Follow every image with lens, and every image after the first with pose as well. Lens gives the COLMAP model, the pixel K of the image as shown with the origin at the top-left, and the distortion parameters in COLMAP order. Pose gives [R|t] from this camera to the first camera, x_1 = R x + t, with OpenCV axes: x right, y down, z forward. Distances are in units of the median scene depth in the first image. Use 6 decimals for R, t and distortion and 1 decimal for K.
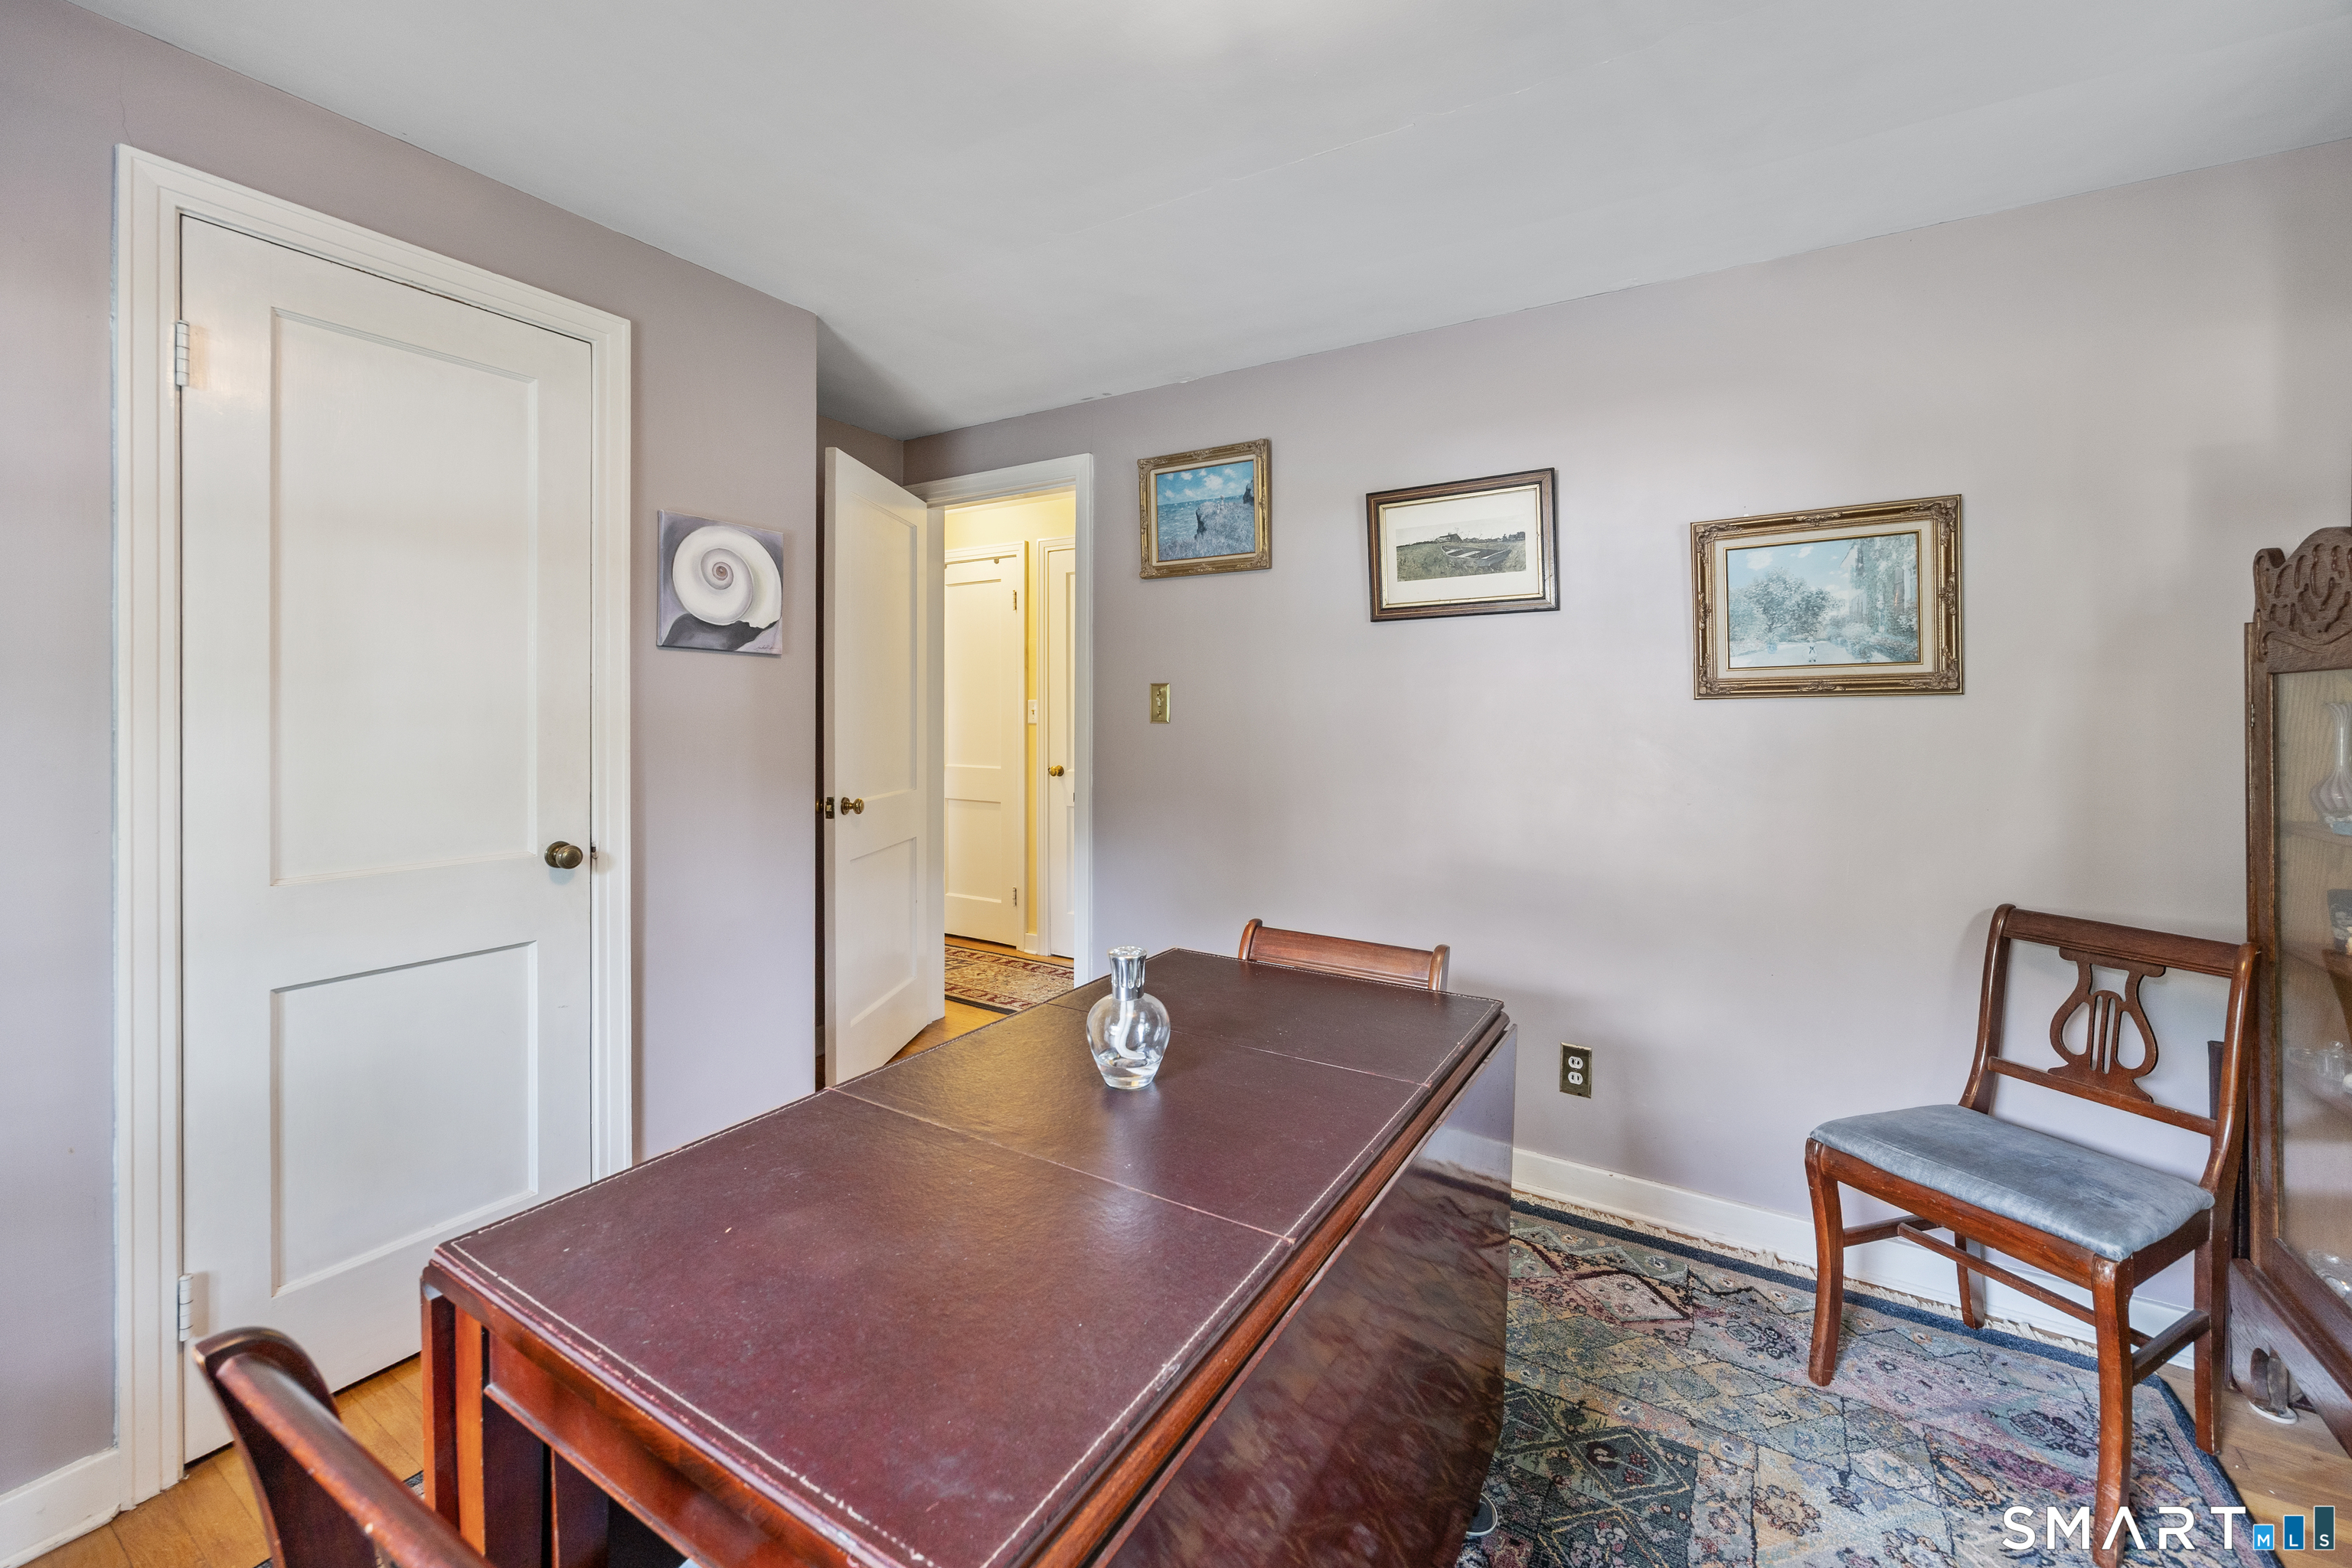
lens RADIAL K [[970.5, 0, 1218.9], [0, 970.5, 692.7], [0, 0, 1]] dist [-0.013110, 0.000252]
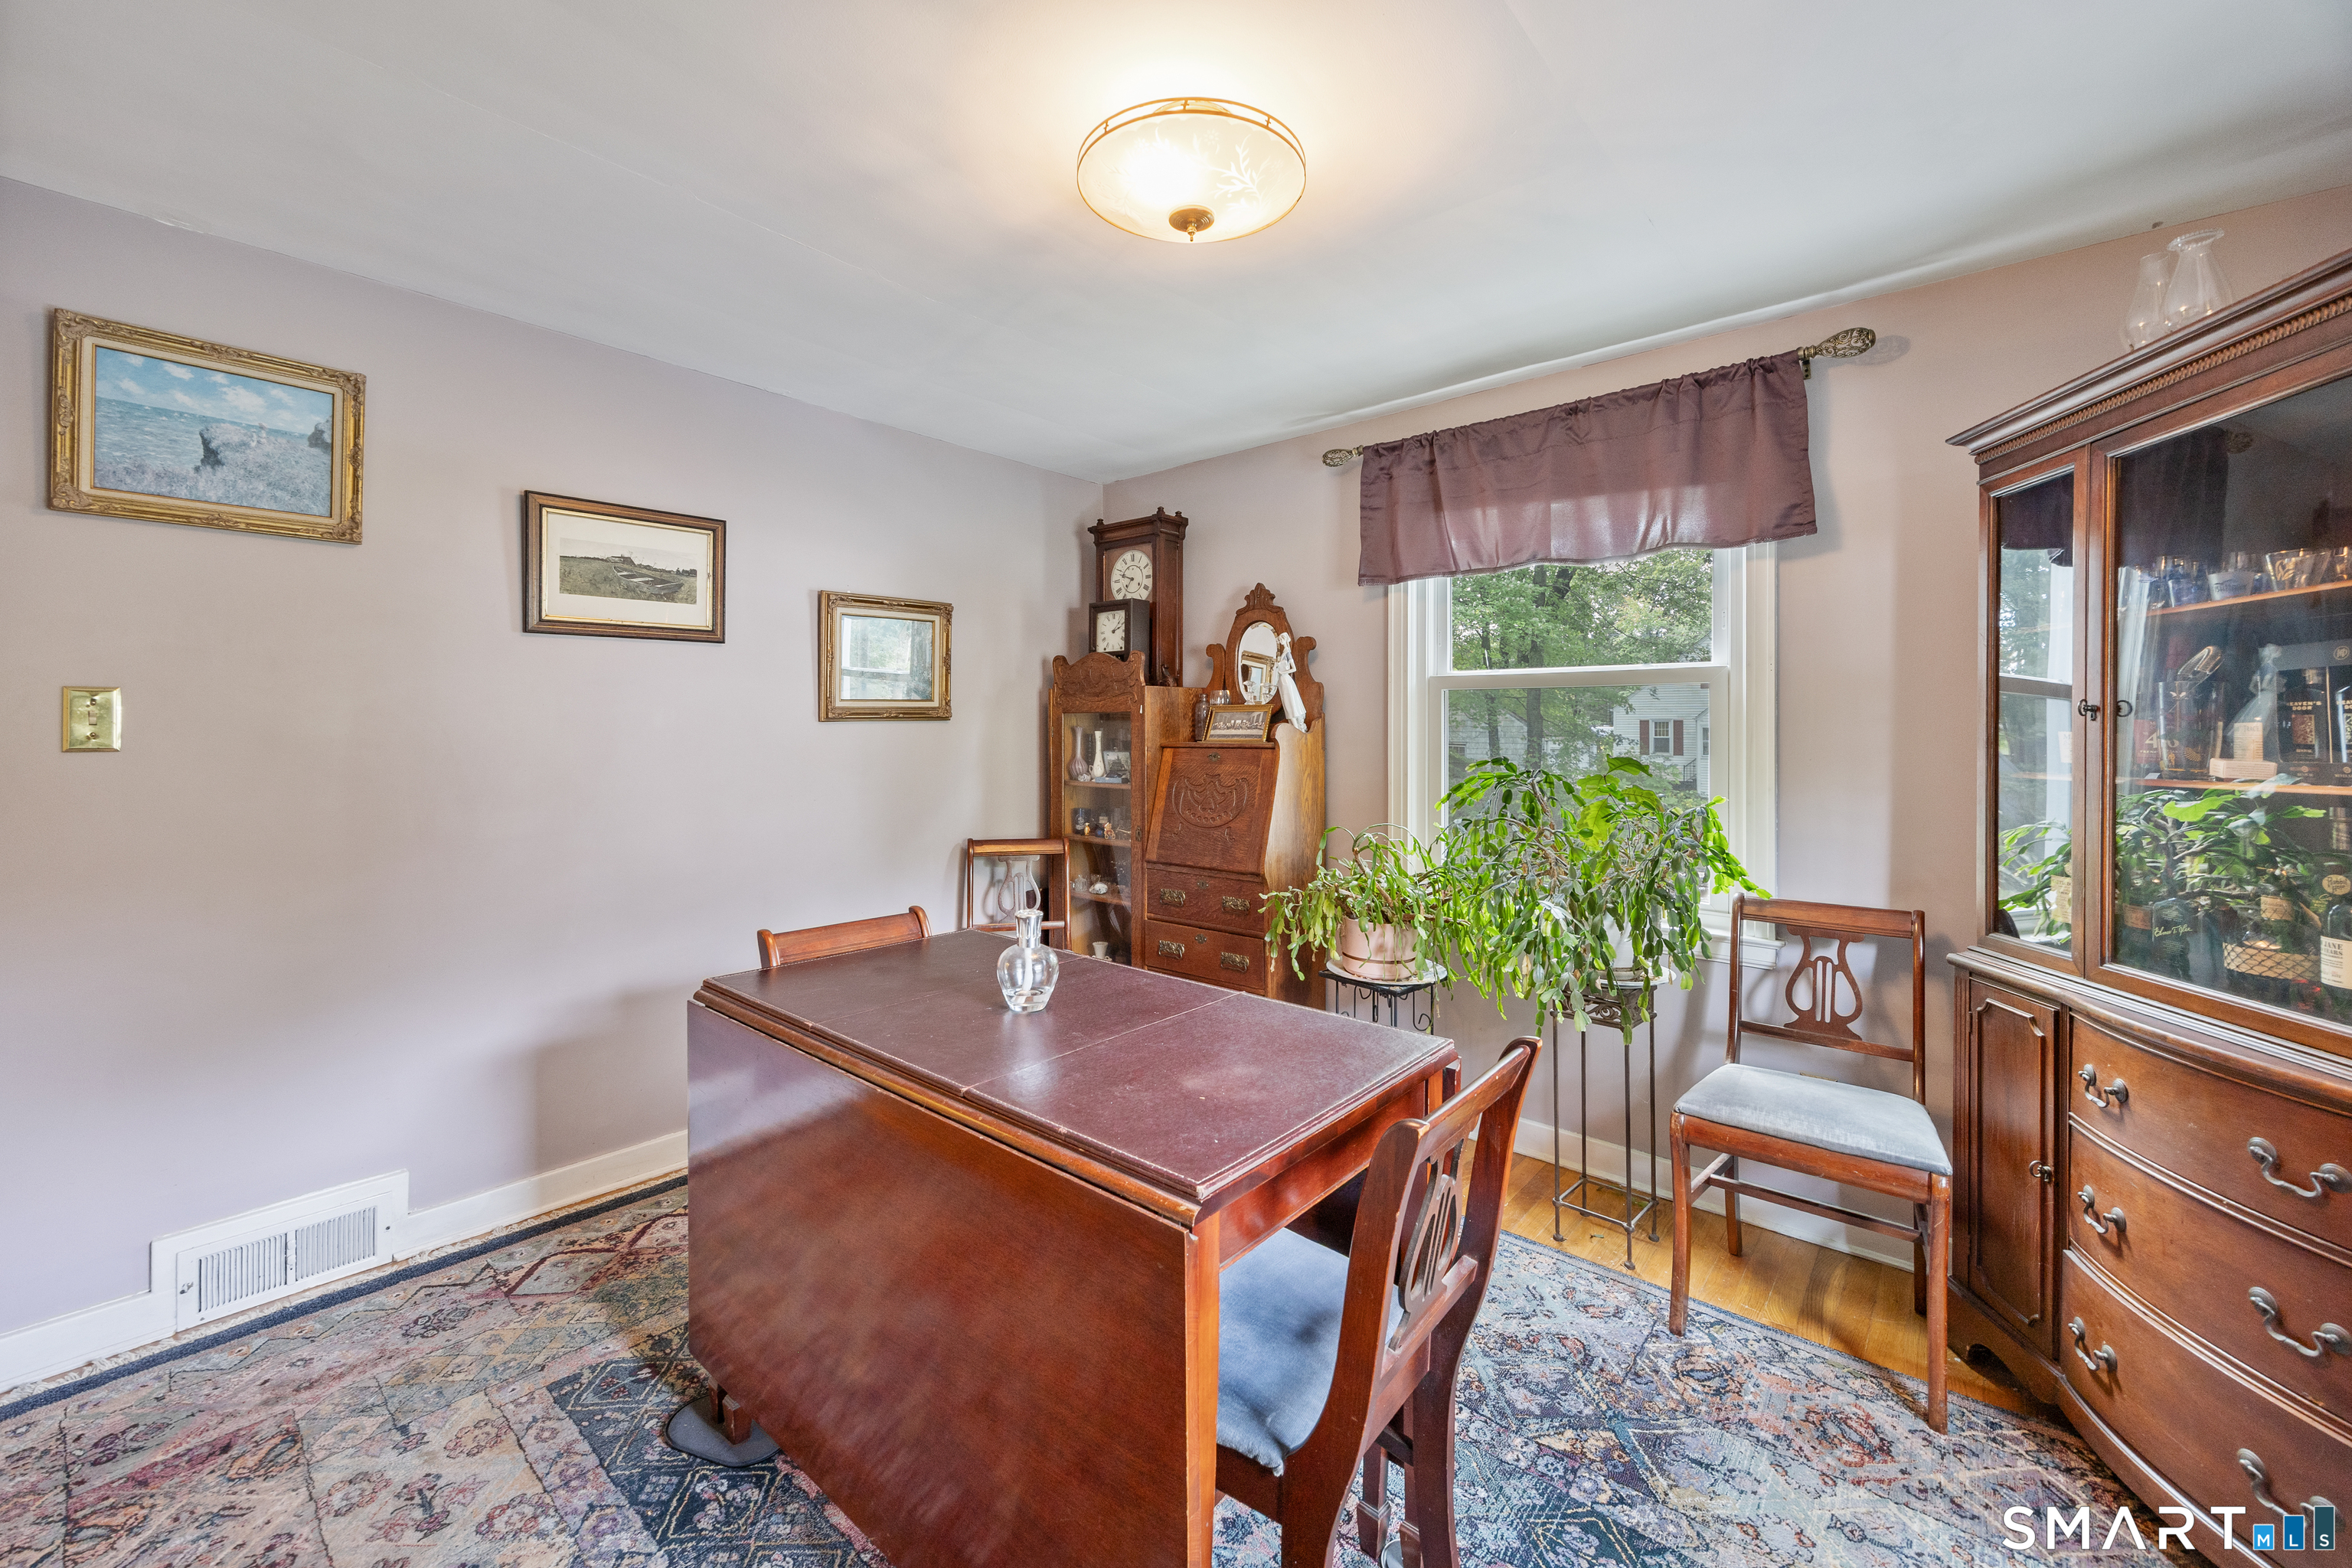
lens RADIAL K [[924.8, 0, 1175.8], [0, 924.8, 716.4], [0, 0, 1]] dist [-0.002200, 0.000276]
pose [[0.167286, 0.005819, 0.985891, -0.641988], [-0.031916, 0.999490, -0.000483, -0.013589], [-0.985392, -0.031385, 0.167387, 0.267591]]
